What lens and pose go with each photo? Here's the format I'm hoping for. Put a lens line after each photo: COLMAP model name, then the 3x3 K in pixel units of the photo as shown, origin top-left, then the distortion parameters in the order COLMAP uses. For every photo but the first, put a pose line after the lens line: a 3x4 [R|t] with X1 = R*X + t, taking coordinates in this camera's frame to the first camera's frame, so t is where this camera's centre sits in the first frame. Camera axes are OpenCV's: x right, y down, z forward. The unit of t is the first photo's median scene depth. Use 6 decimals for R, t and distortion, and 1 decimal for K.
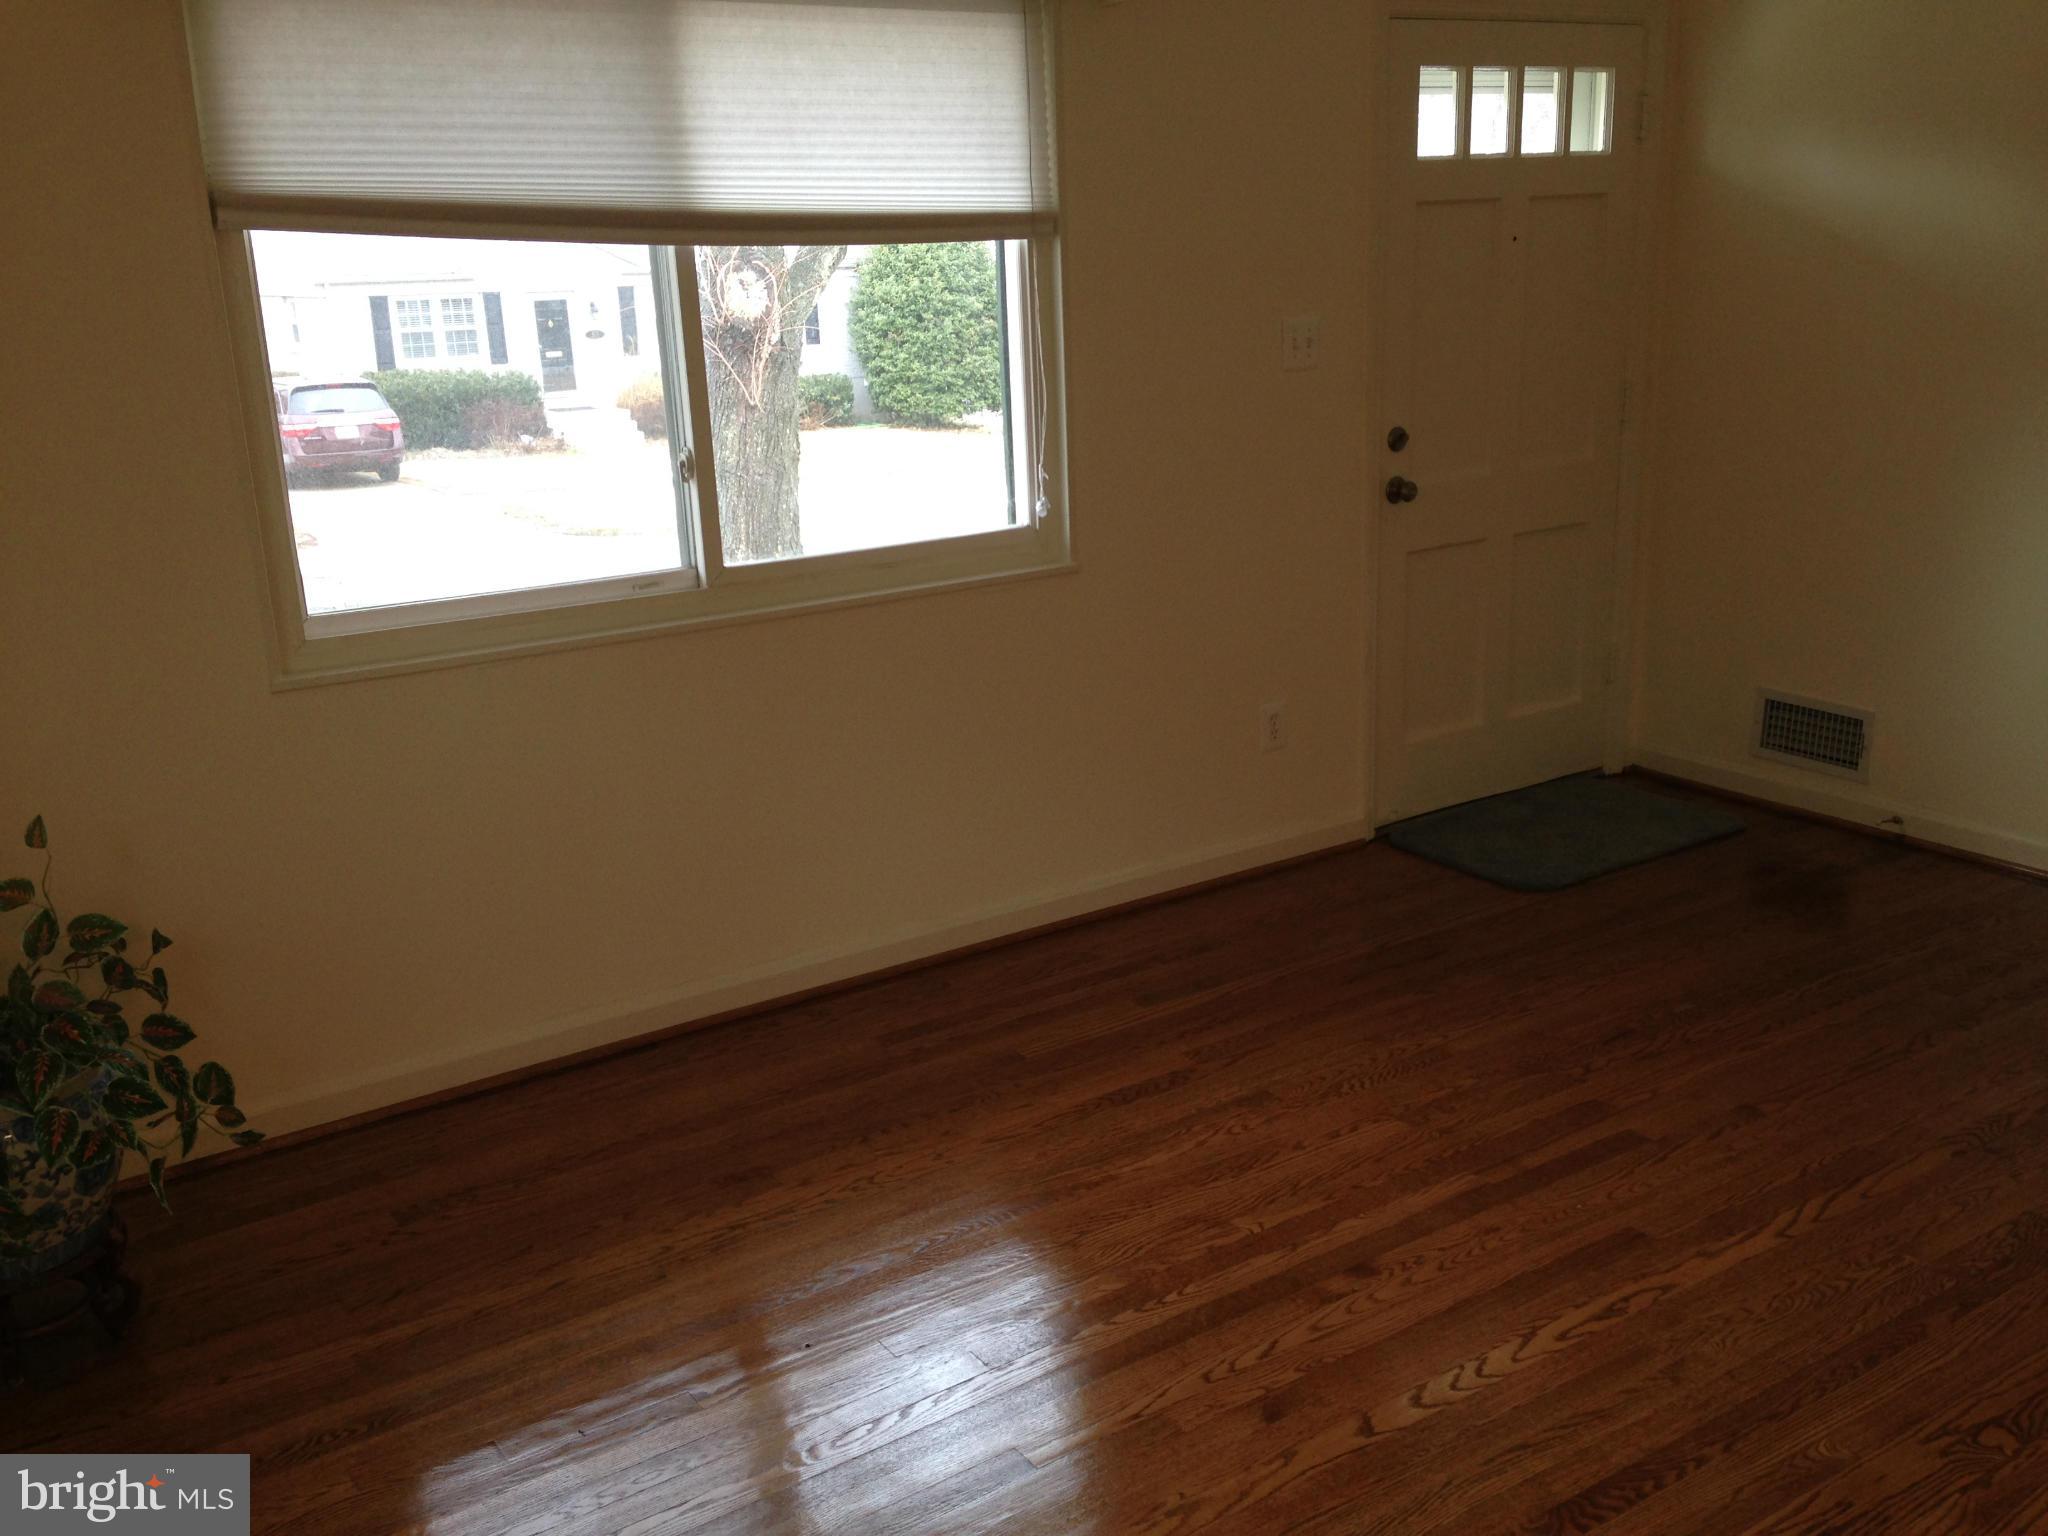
lens RADIAL K [[1884.2, 0, 1024.0], [0, 1884.2, 768.0], [0, 0, 1]] dist [0.088823, -0.116597]
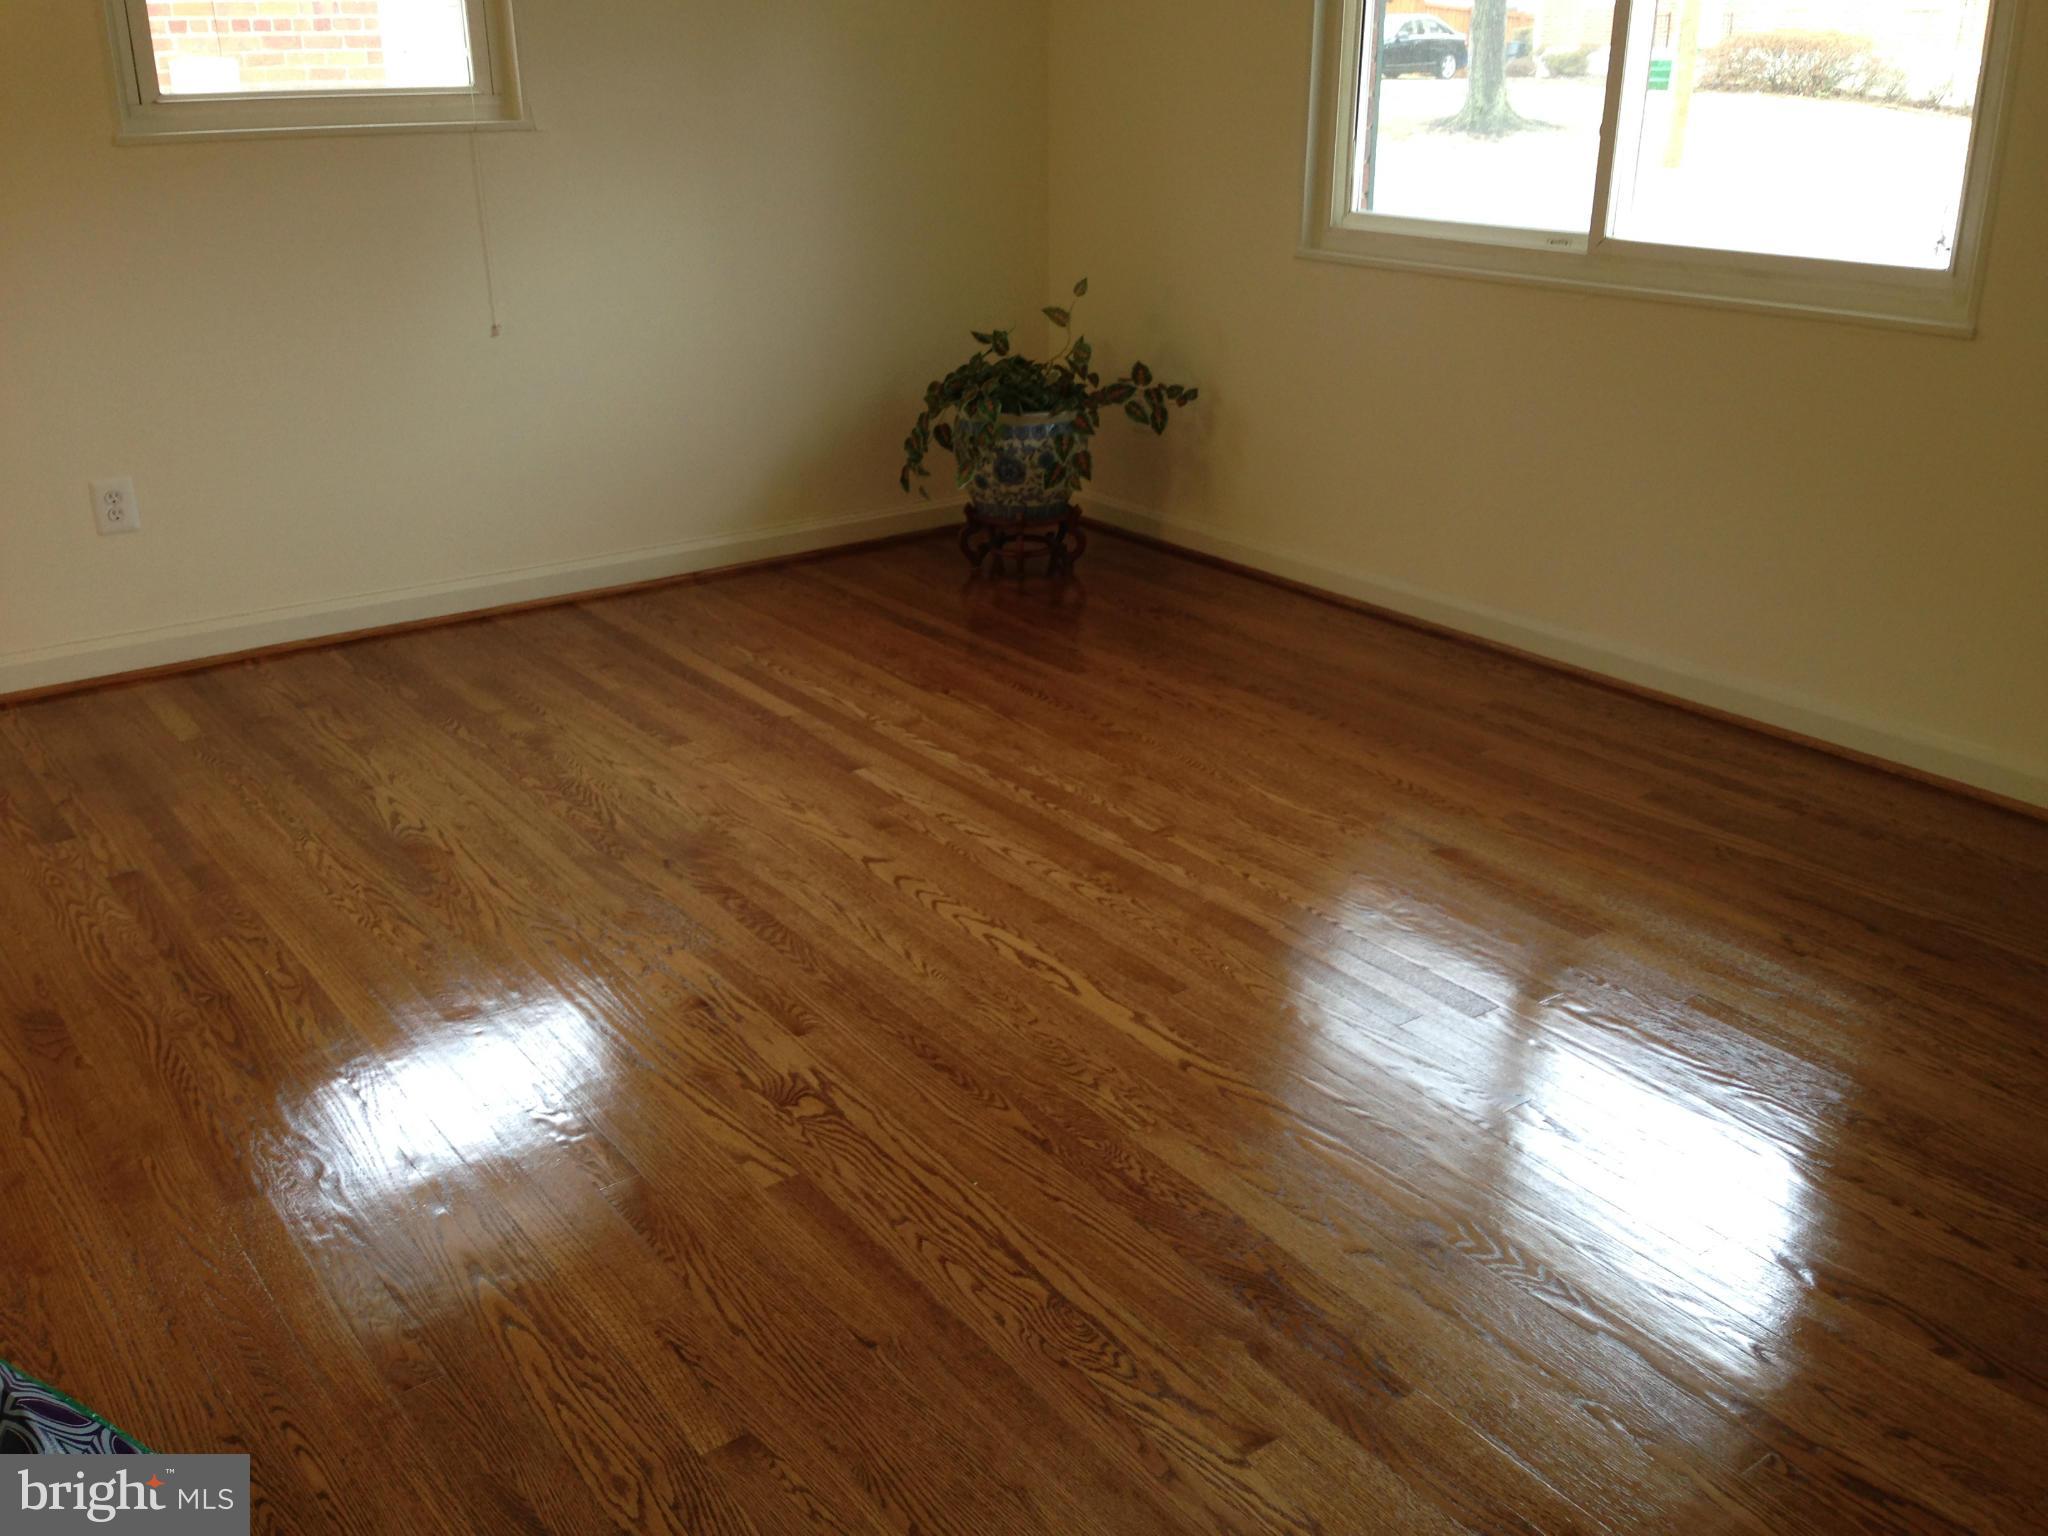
lens RADIAL K [[1884.2, 0, 1024.0], [0, 1884.2, 768.0], [0, 0, 1]] dist [0.088823, -0.116597]
pose [[0.041491, 0.398027, -0.916435, 1.187045], [-0.265577, 0.888622, 0.373924, -0.200261], [0.963197, 0.227869, 0.142576, 0.783990]]
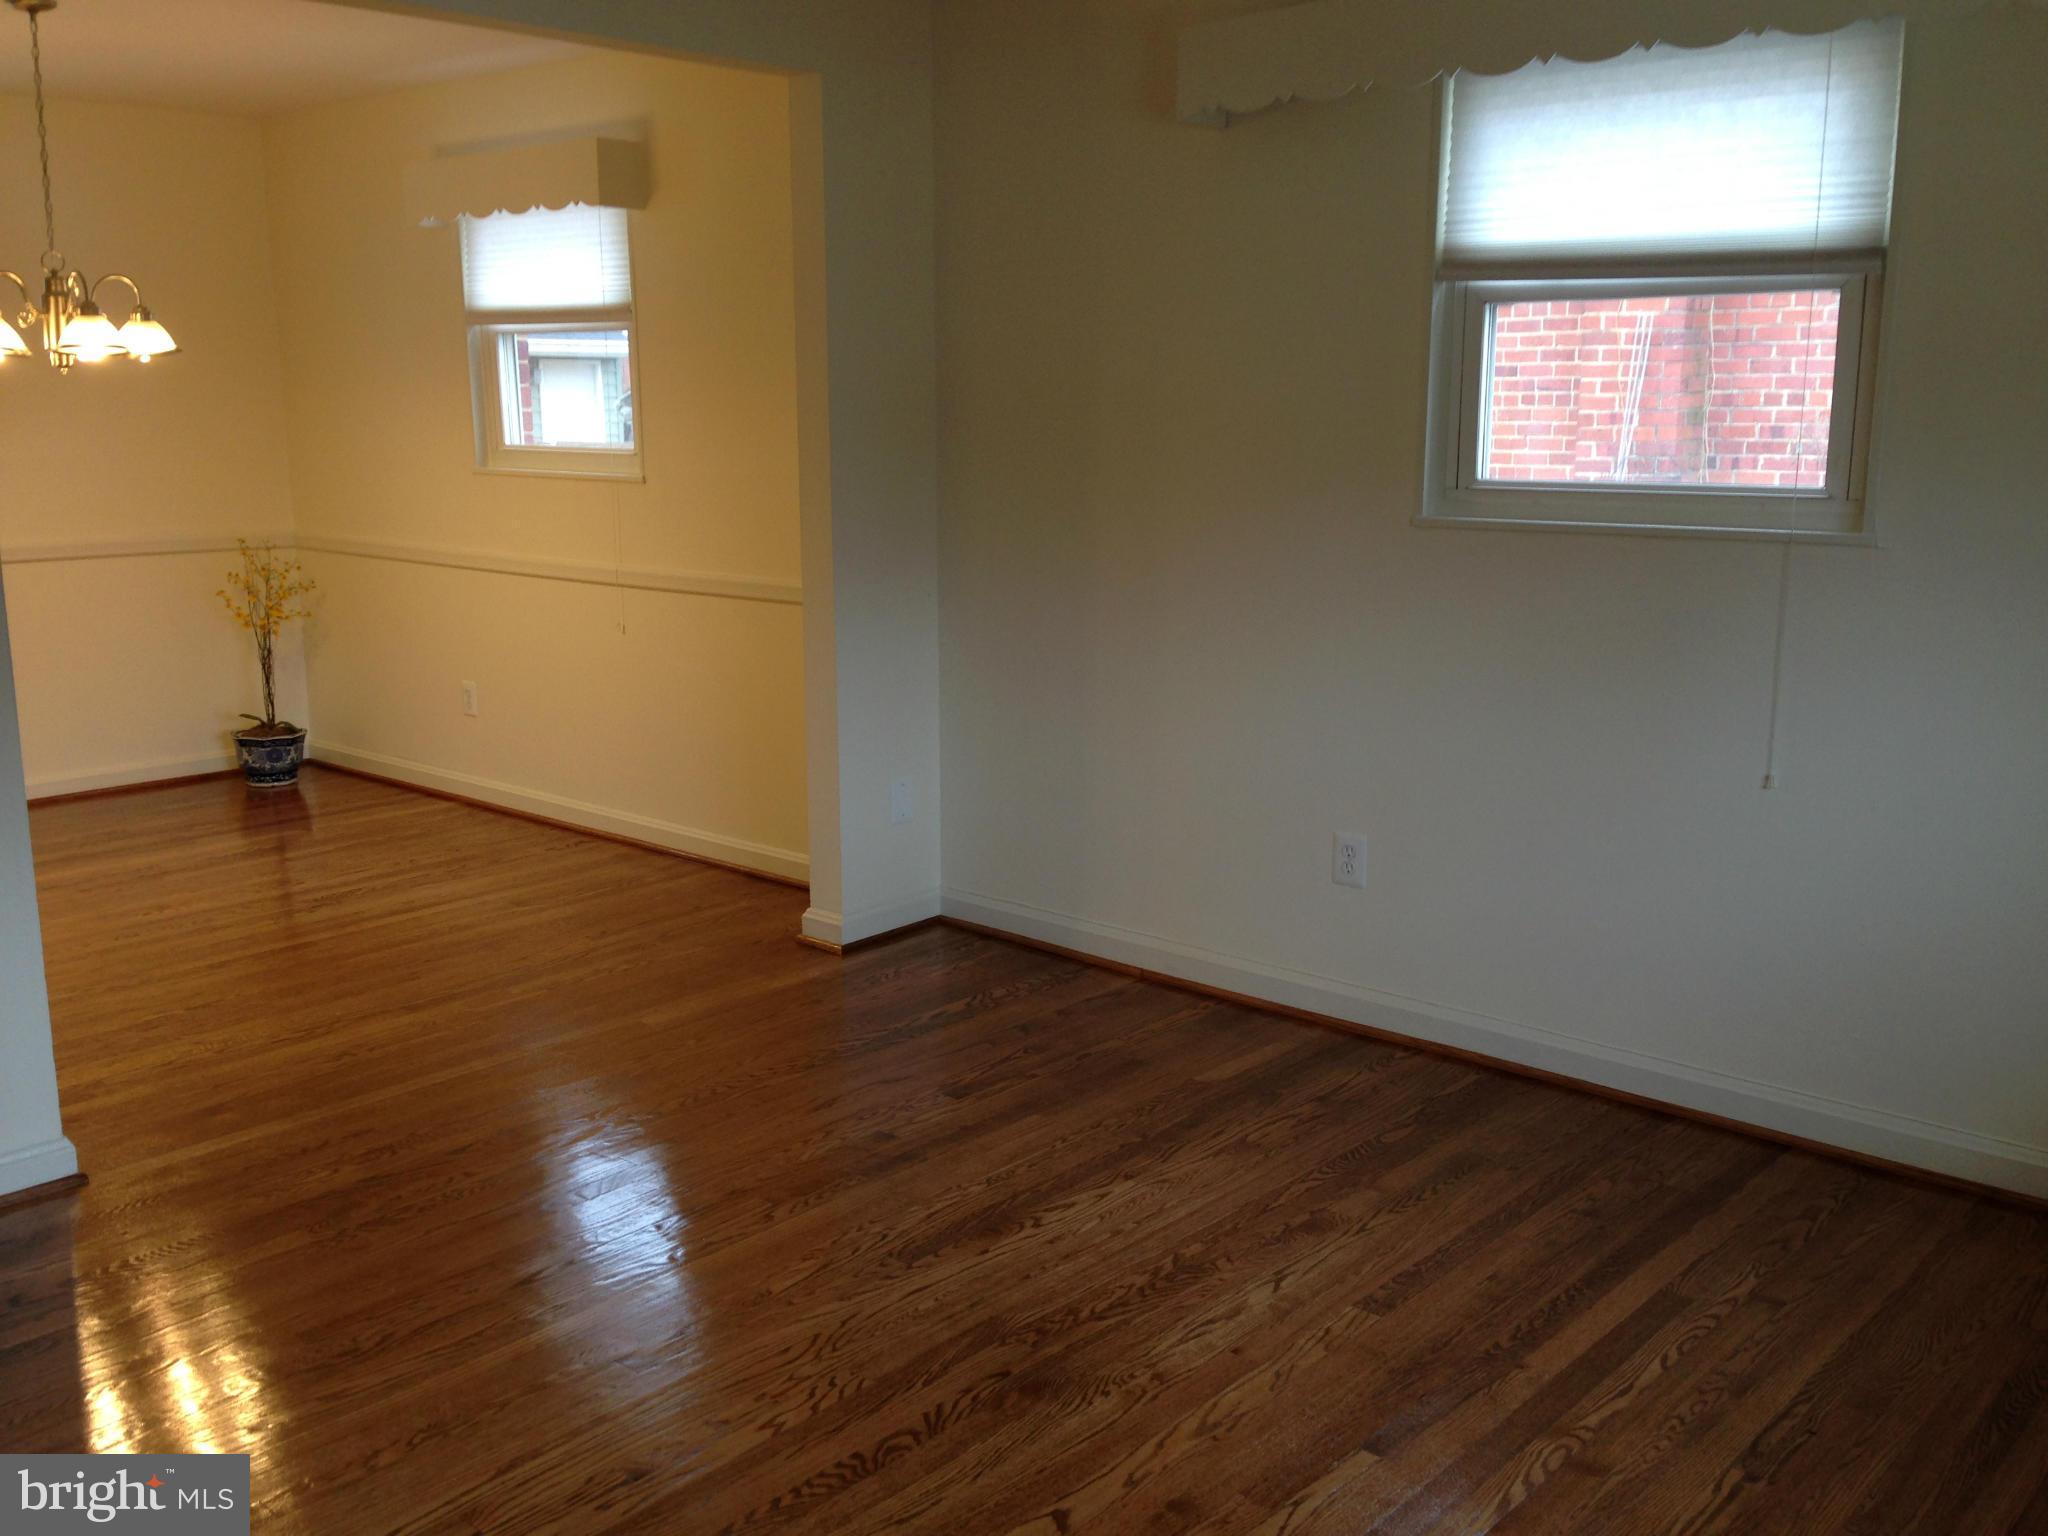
lens RADIAL K [[1861.7, 0, 1034.6], [0, 1861.7, 766.1], [0, 0, 1]] dist [0.173947, -0.299459]
pose [[-0.966284, 0.083763, -0.243475, 0.341412], [-0.036218, 0.891986, 0.450611, -0.363334], [0.254920, 0.444236, -0.858877, 1.433914]]
